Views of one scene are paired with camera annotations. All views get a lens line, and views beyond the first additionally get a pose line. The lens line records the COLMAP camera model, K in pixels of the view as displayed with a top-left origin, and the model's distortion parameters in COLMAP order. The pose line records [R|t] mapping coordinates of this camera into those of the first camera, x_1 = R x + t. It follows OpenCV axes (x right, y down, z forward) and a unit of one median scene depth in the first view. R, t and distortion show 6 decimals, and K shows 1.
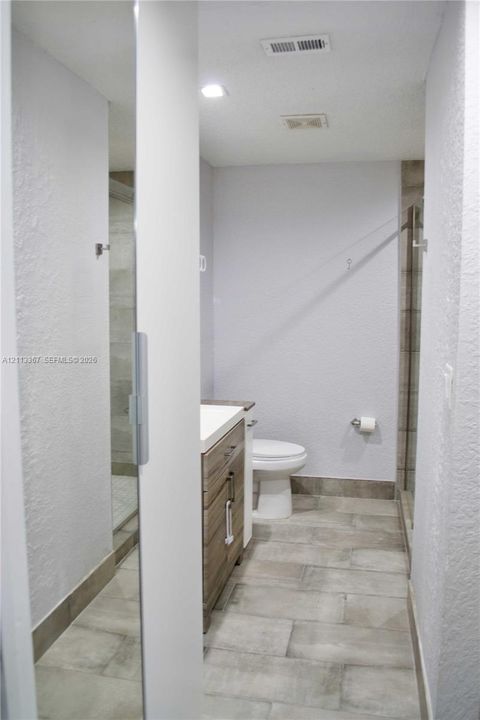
lens RADIAL K [[572.5, 0, 240.0], [0, 572.5, 360.0], [0, 0, 1]] dist [-0.083345, 0.003325]
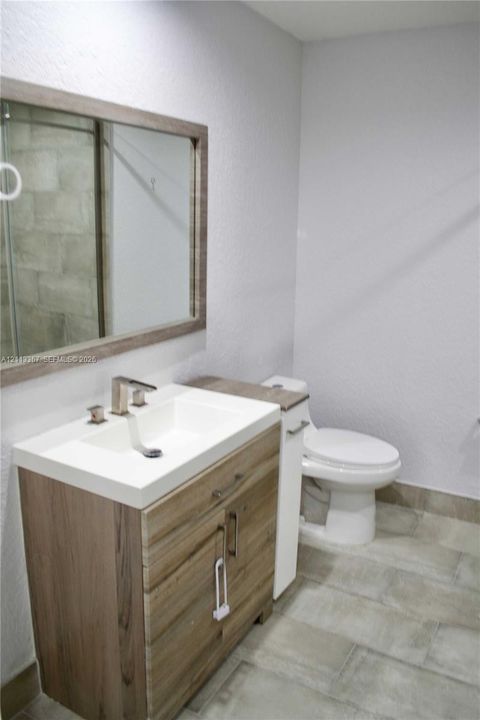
lens RADIAL K [[572.5, 0, 240.0], [0, 572.5, 360.0], [0, 0, 1]] dist [-0.083345, 0.003325]
pose [[0.954228, 0.082846, -0.287376, 0.135878], [-0.044235, 0.989396, 0.138345, -0.053877], [0.295790, -0.119300, 0.947774, 0.344369]]
